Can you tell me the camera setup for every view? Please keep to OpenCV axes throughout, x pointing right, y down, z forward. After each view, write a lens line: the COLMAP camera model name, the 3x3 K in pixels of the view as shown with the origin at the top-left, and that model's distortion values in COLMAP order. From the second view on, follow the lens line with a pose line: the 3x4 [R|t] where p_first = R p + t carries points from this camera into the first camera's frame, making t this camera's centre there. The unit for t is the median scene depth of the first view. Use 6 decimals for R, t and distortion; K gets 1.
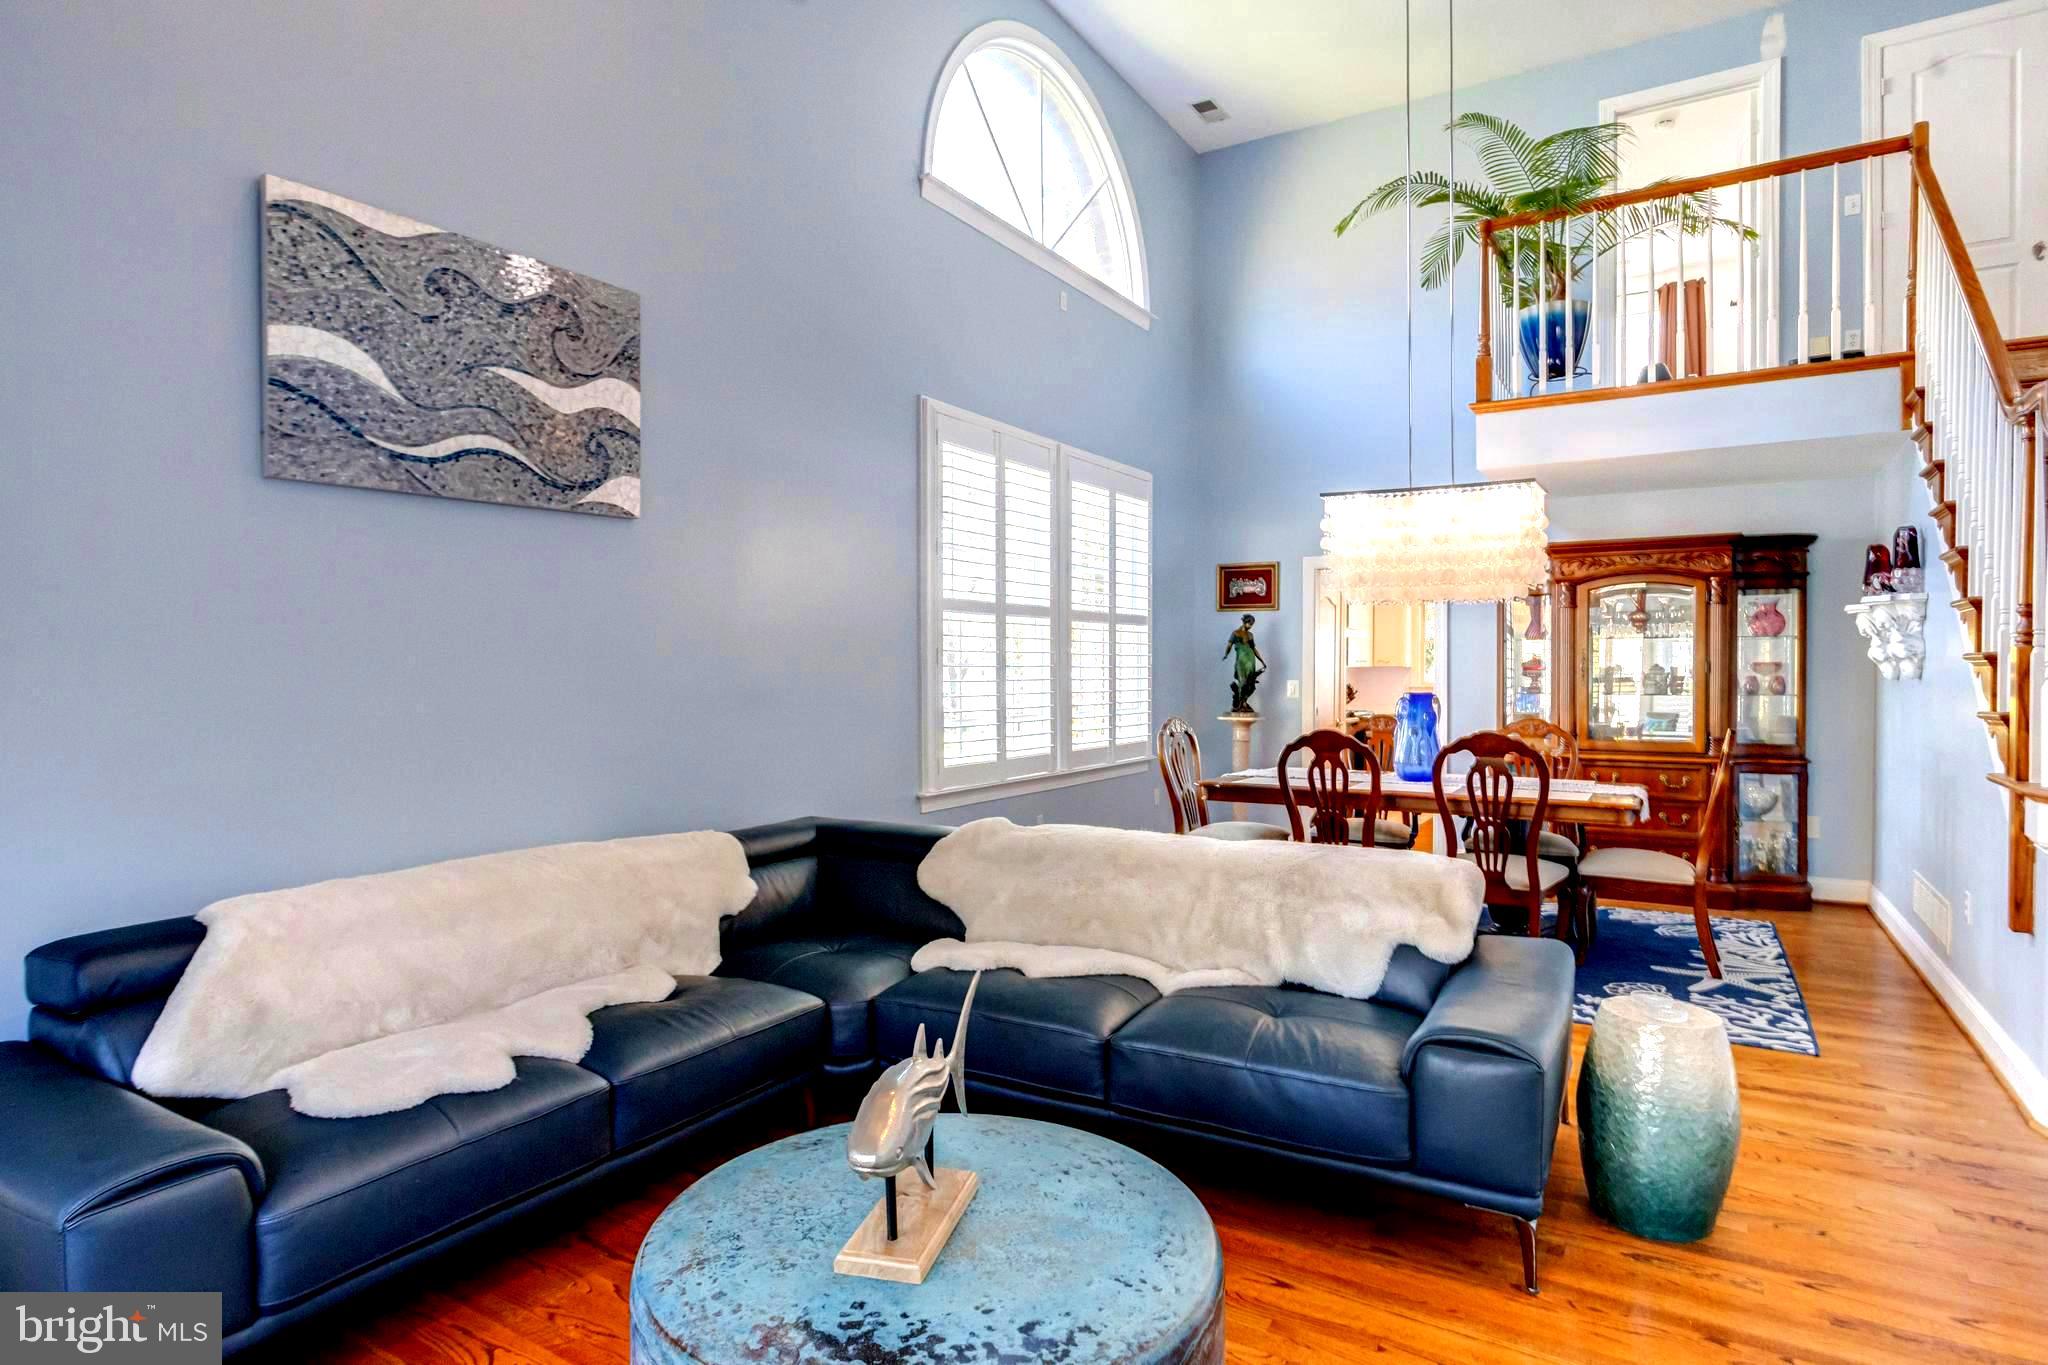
lens RADIAL K [[1115.5, 0, 1013.4], [0, 1115.5, 674.2], [0, 0, 1]] dist [-0.043708, 0.024452]
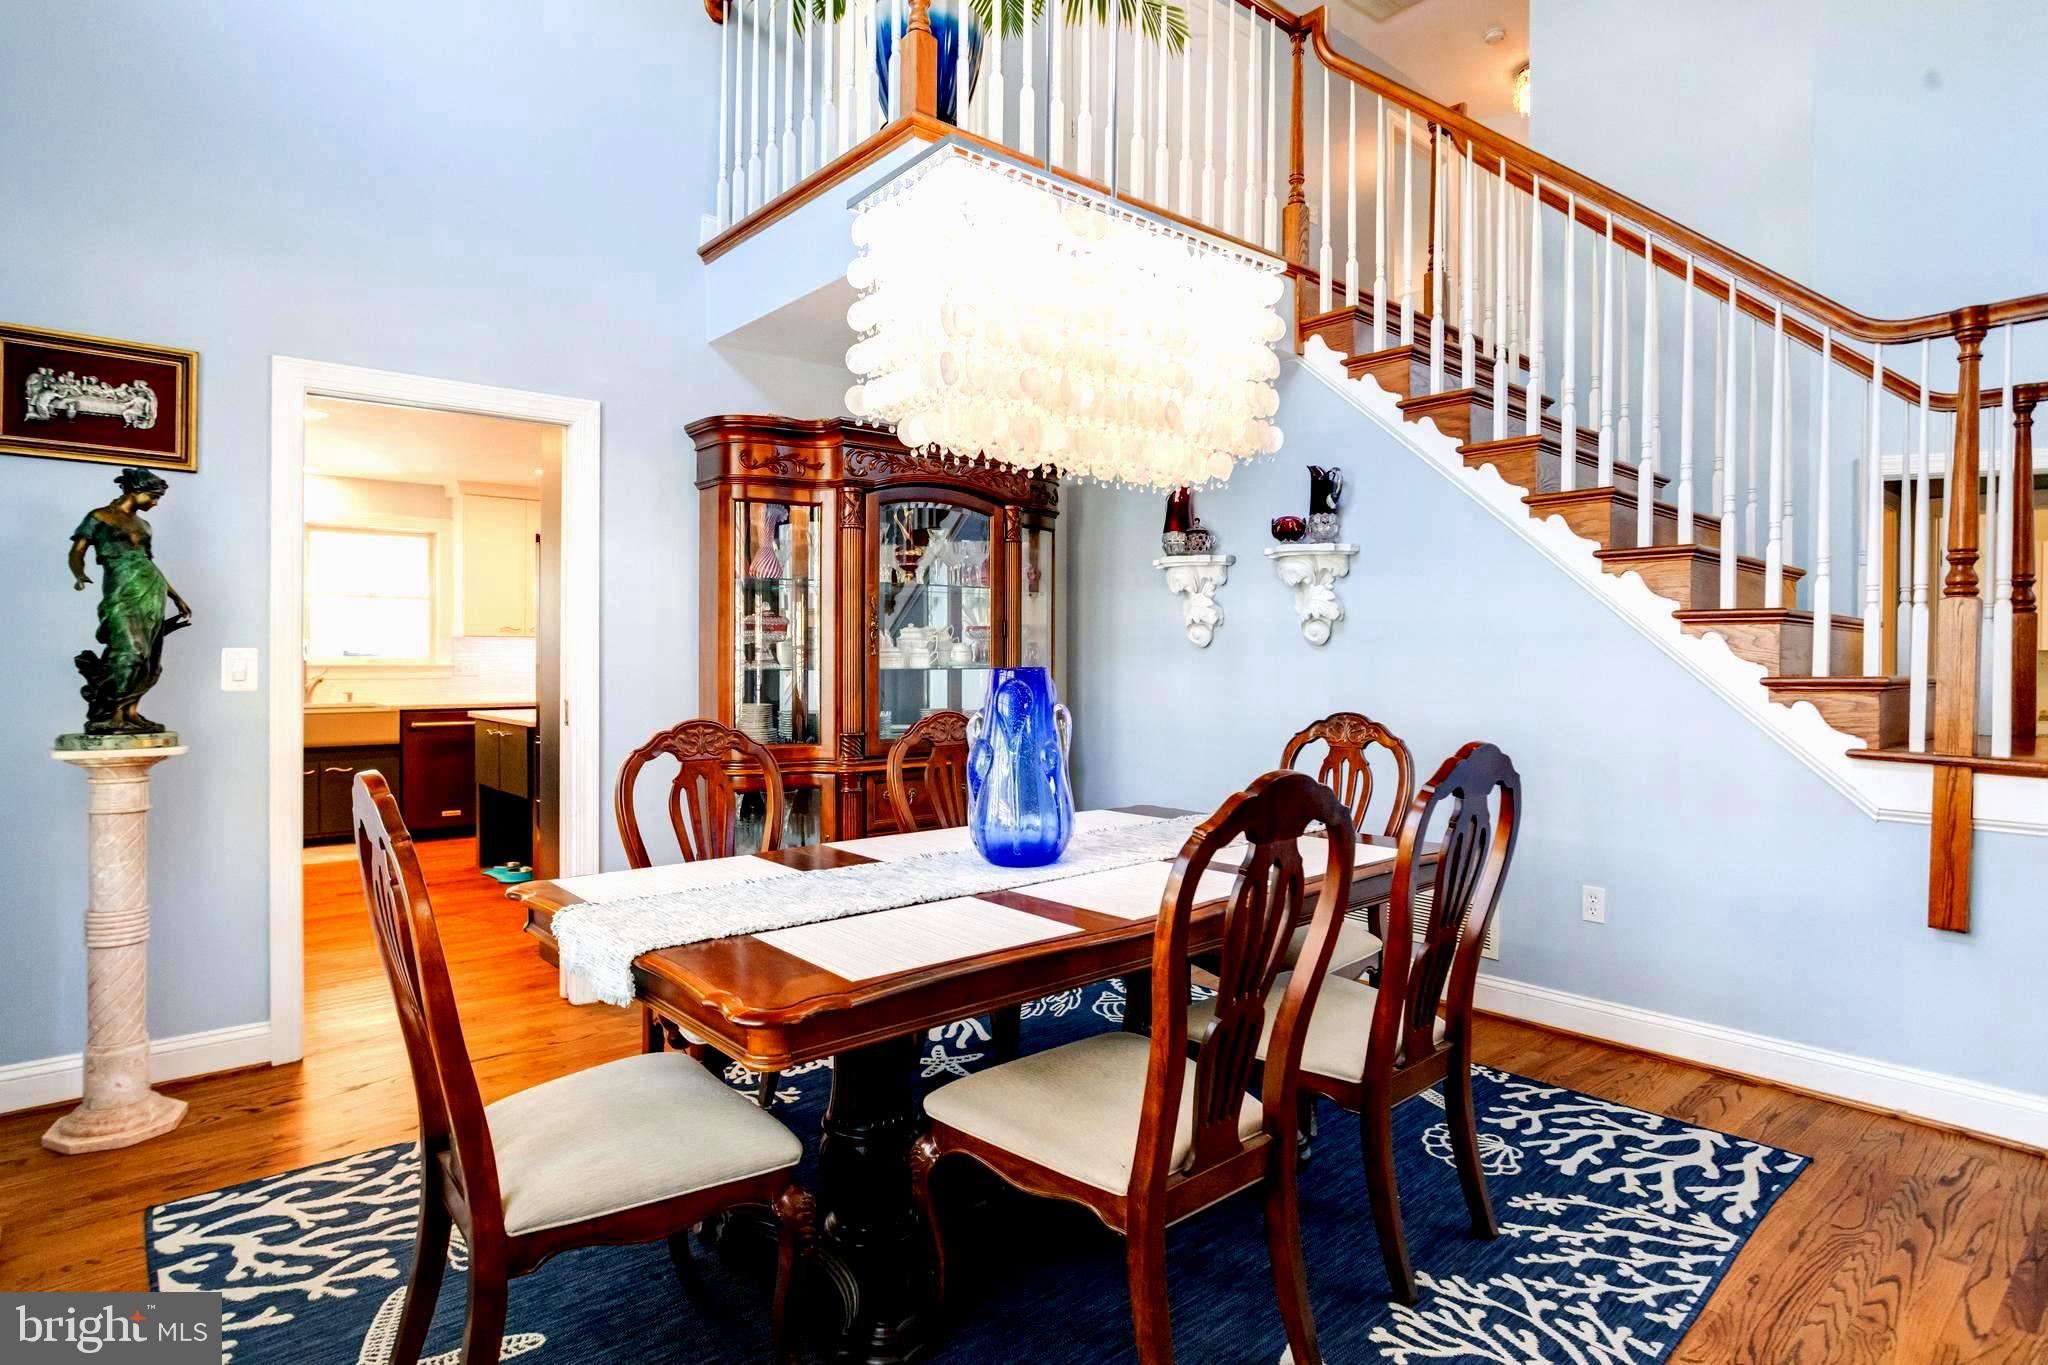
lens RADIAL K [[1085.6, 0, 1012.1], [0, 1085.6, 684.0], [0, 0, 1]] dist [-0.042974, 0.021779]
pose [[0.304300, -0.022694, 0.952306, -0.038923], [0.000537, 0.999720, 0.023653, 0.009603], [-0.952576, -0.006686, 0.304227, 0.616766]]
